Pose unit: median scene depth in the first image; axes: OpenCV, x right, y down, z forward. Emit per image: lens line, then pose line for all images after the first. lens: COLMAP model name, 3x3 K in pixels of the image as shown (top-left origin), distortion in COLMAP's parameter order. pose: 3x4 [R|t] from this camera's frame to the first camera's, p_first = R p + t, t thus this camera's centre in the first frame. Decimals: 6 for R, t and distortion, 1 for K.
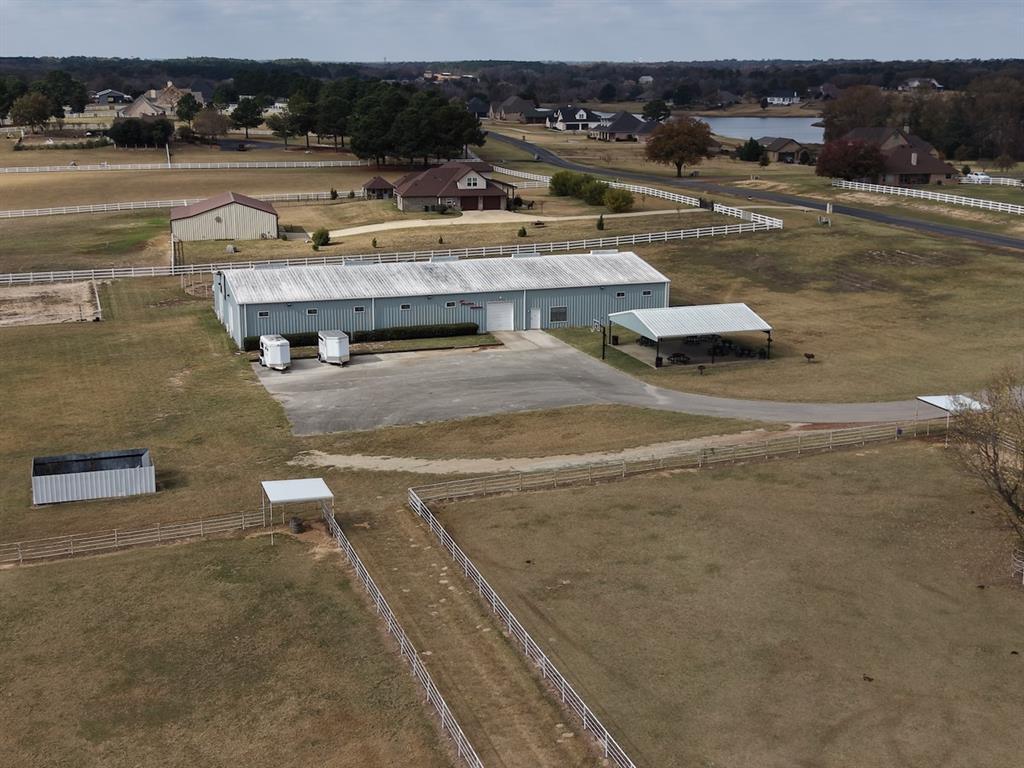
lens RADIAL K [[1344.2, 0, 512.0], [0, 1344.2, 384.0], [0, 0, 1]] dist [0.258936, -0.977974]
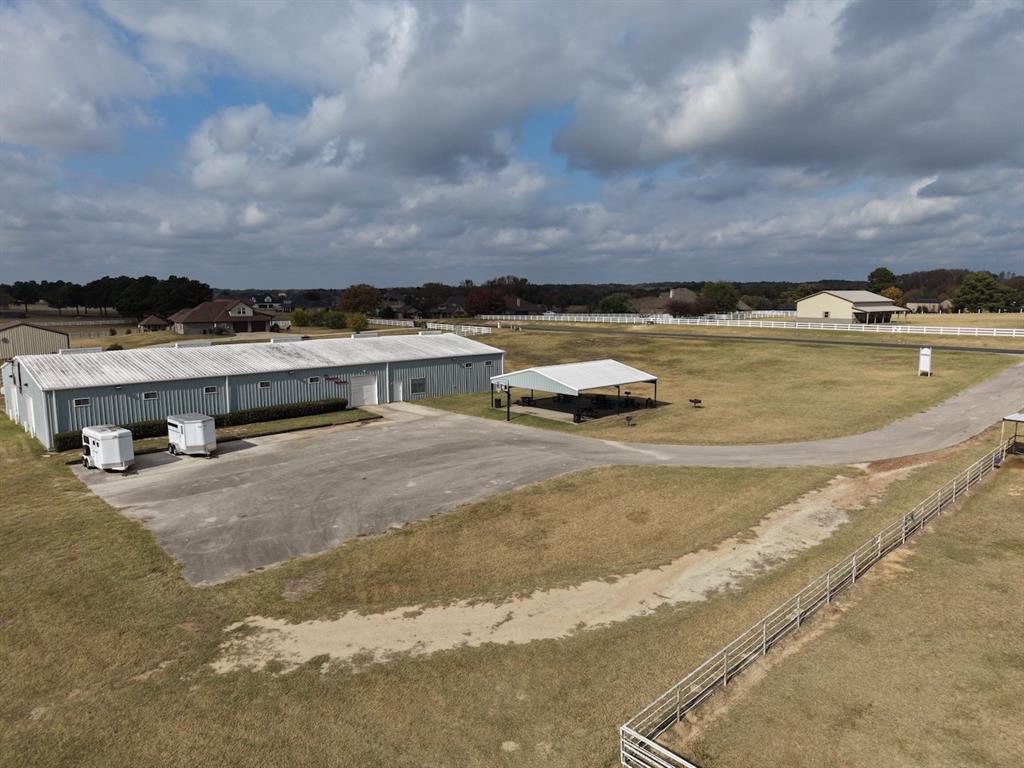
lens RADIAL K [[681.9, 0, 510.4], [0, 681.9, 388.9], [0, 0, 1]] dist [0.025974, -0.022211]
pose [[0.909617, -0.061612, 0.410853, -0.114437], [0.099209, 0.992545, -0.070802, -0.006450], [-0.403428, 0.105163, 0.908948, 0.513247]]
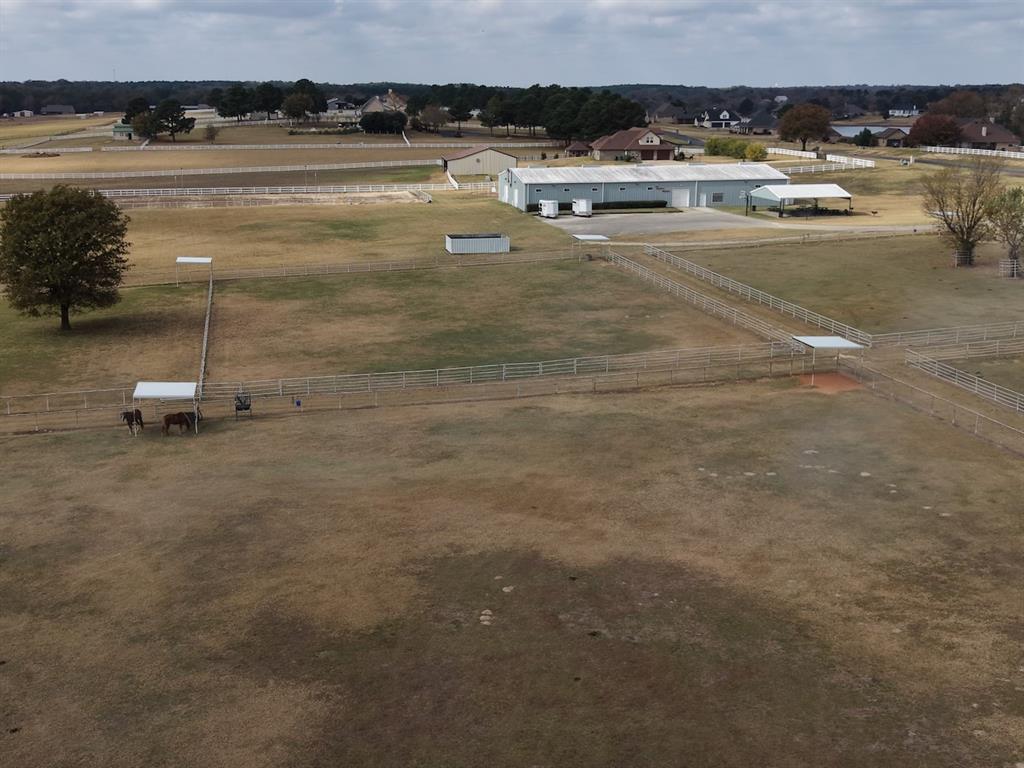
lens RADIAL K [[1244.5, 0, 512.0], [0, 1244.5, 384.0], [0, 0, 1]] dist [0.159263, -0.480949]
pose [[0.993921, 0.026930, -0.106749, -0.043131], [-0.027125, 0.999632, -0.000377, 0.176940], [0.106699, 0.003270, 0.994286, -0.497319]]
